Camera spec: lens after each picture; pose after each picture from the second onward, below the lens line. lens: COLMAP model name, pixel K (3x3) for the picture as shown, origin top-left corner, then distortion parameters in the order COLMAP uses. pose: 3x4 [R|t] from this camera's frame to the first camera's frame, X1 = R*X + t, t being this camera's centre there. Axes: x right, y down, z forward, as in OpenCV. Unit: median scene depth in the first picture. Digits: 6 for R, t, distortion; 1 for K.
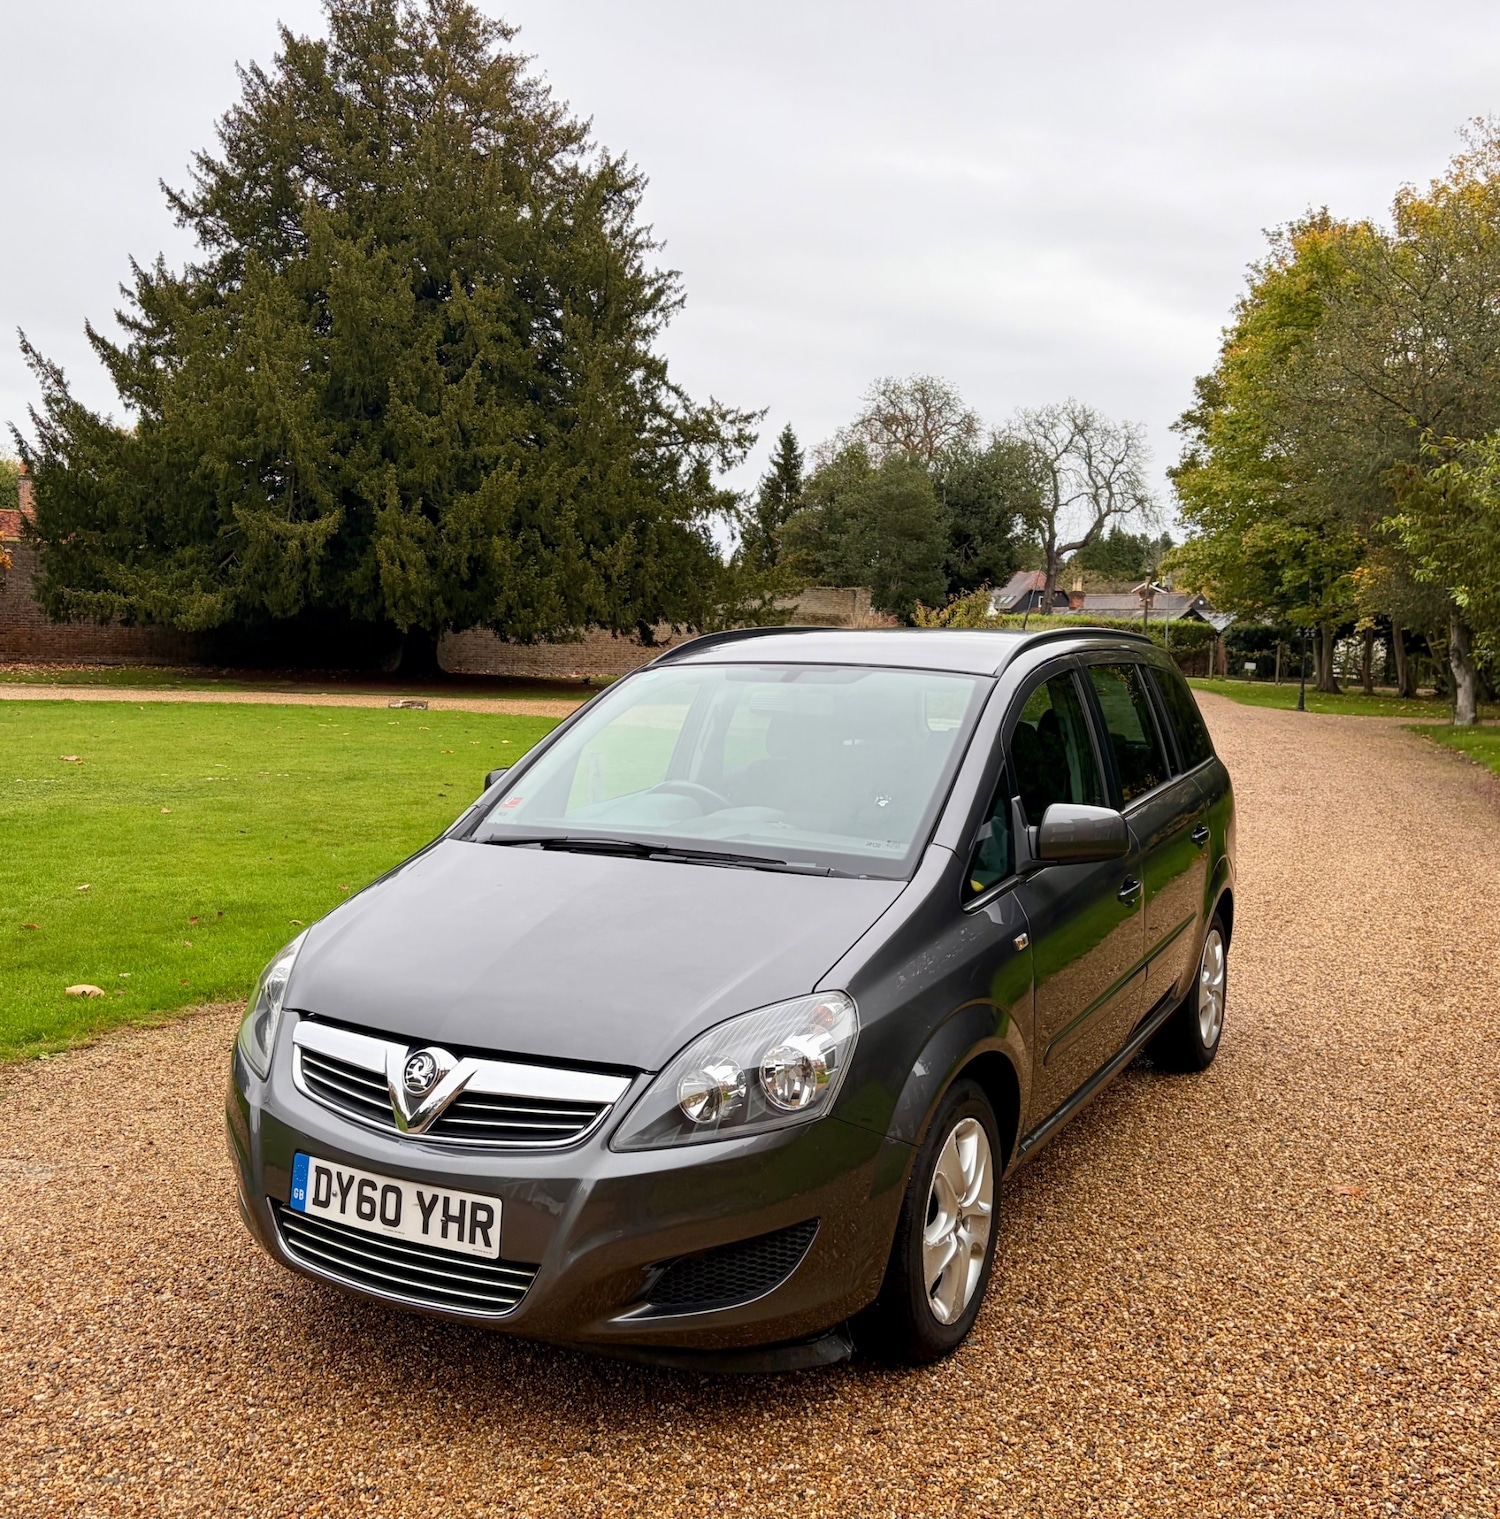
lens RADIAL K [[1542.5, 0, 701.8], [0, 1542.5, 757.6], [0, 0, 1]] dist [0.009325, 0.014198]
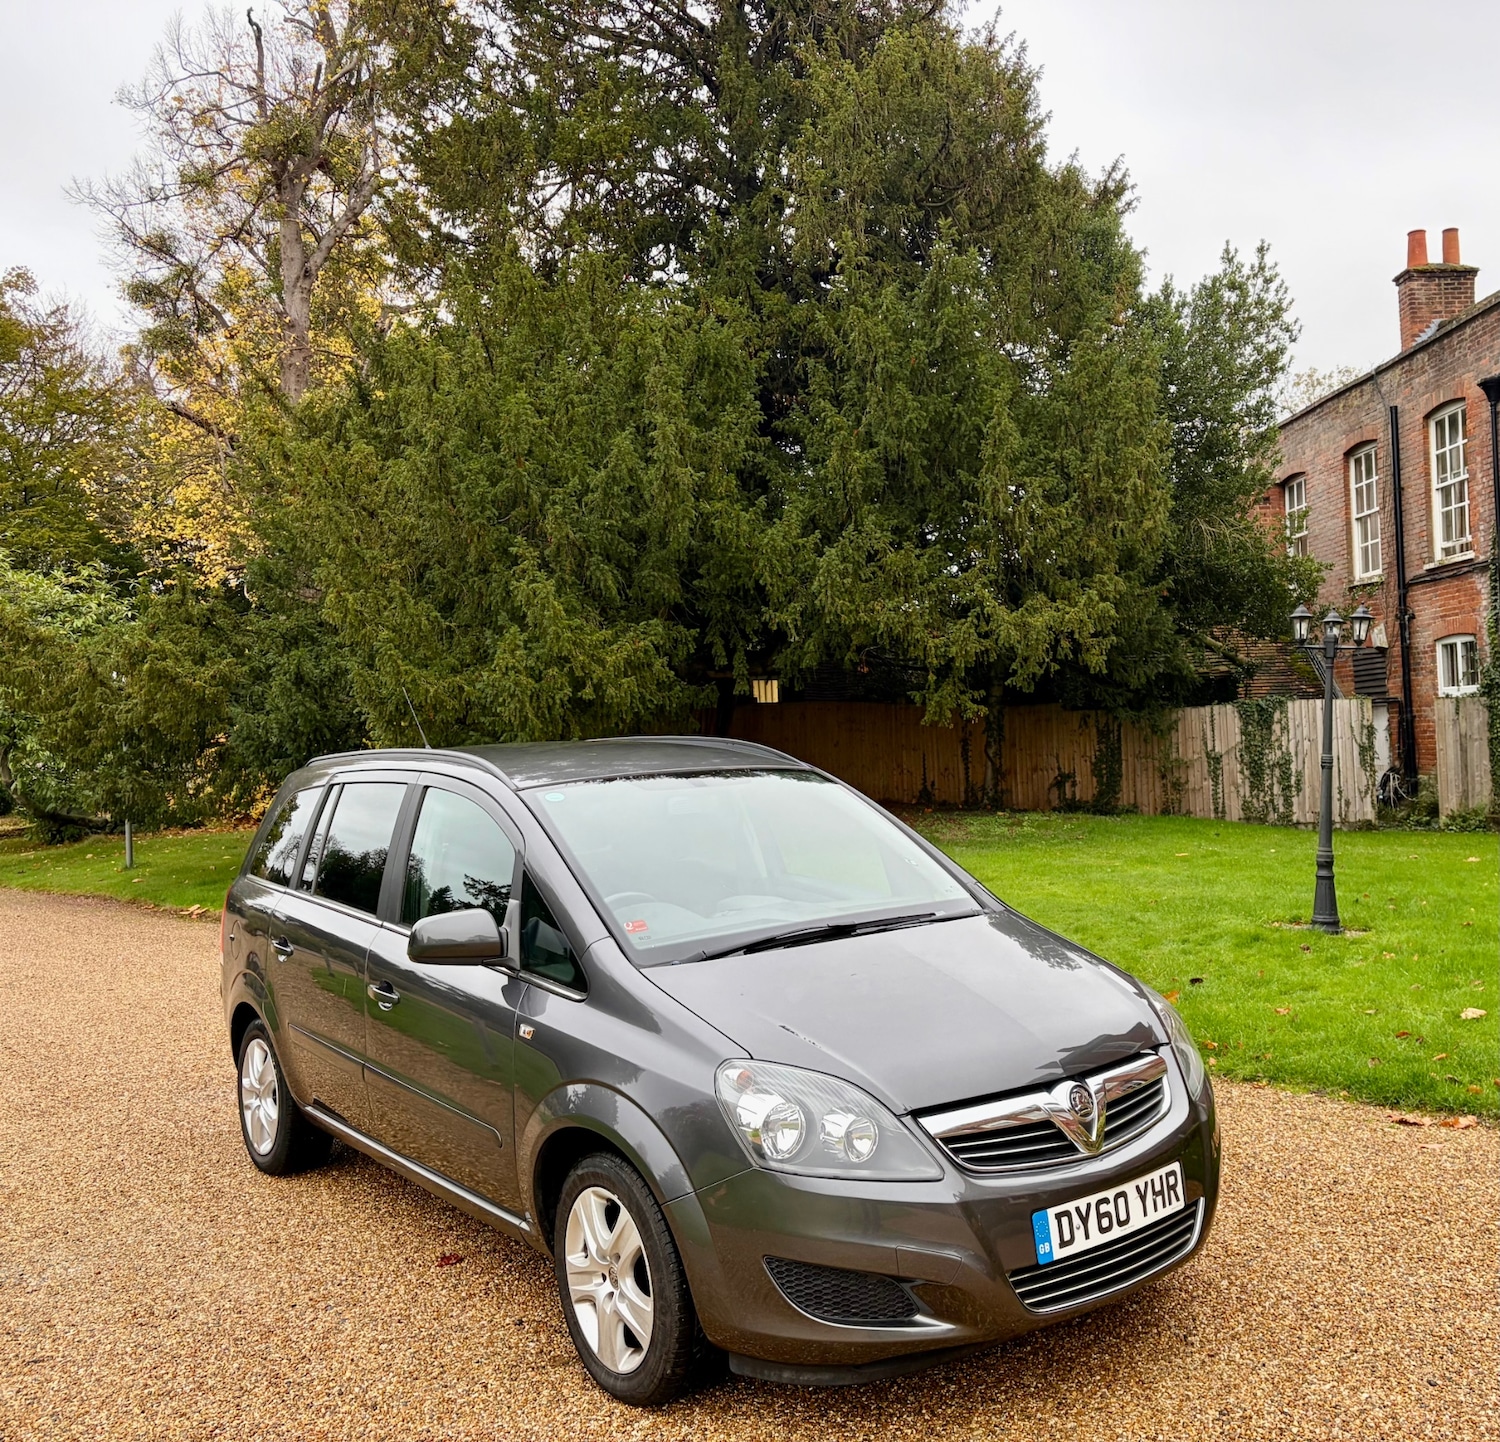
lens RADIAL K [[1457.9, 0, 875.2], [0, 1457.9, 720.8], [0, 0, 1]] dist [0.014232, 0.005501]
pose [[0.345327, -0.021512, 0.938236, -0.118377], [0.119323, 0.992630, -0.021159, -0.007776], [-0.930866, 0.119260, 0.345349, 0.065793]]
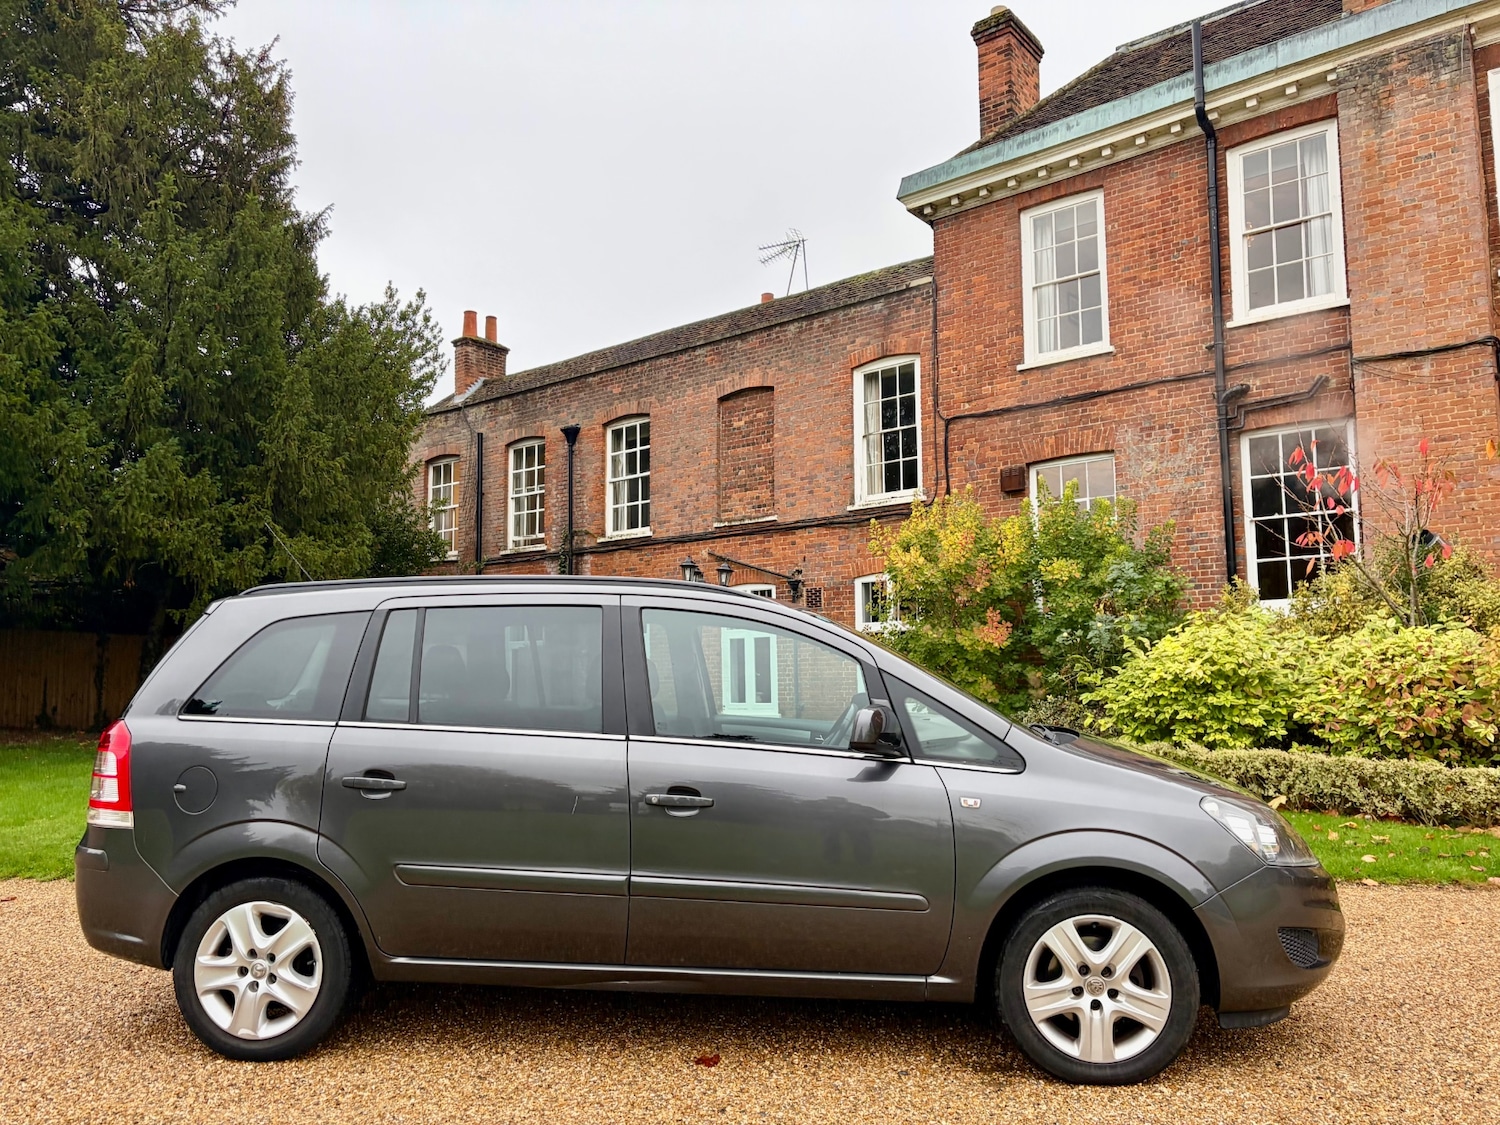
lens RADIAL K [[1138.7, 0, 745.2], [0, 1138.7, 557.4], [0, 0, 1]] dist [0.051548, -0.058658]
pose [[-0.423087, 0.082066, 0.902365, -0.108776], [0.068130, 0.995952, -0.058634, -0.007024], [-0.903524, 0.036671, -0.426965, 0.200654]]
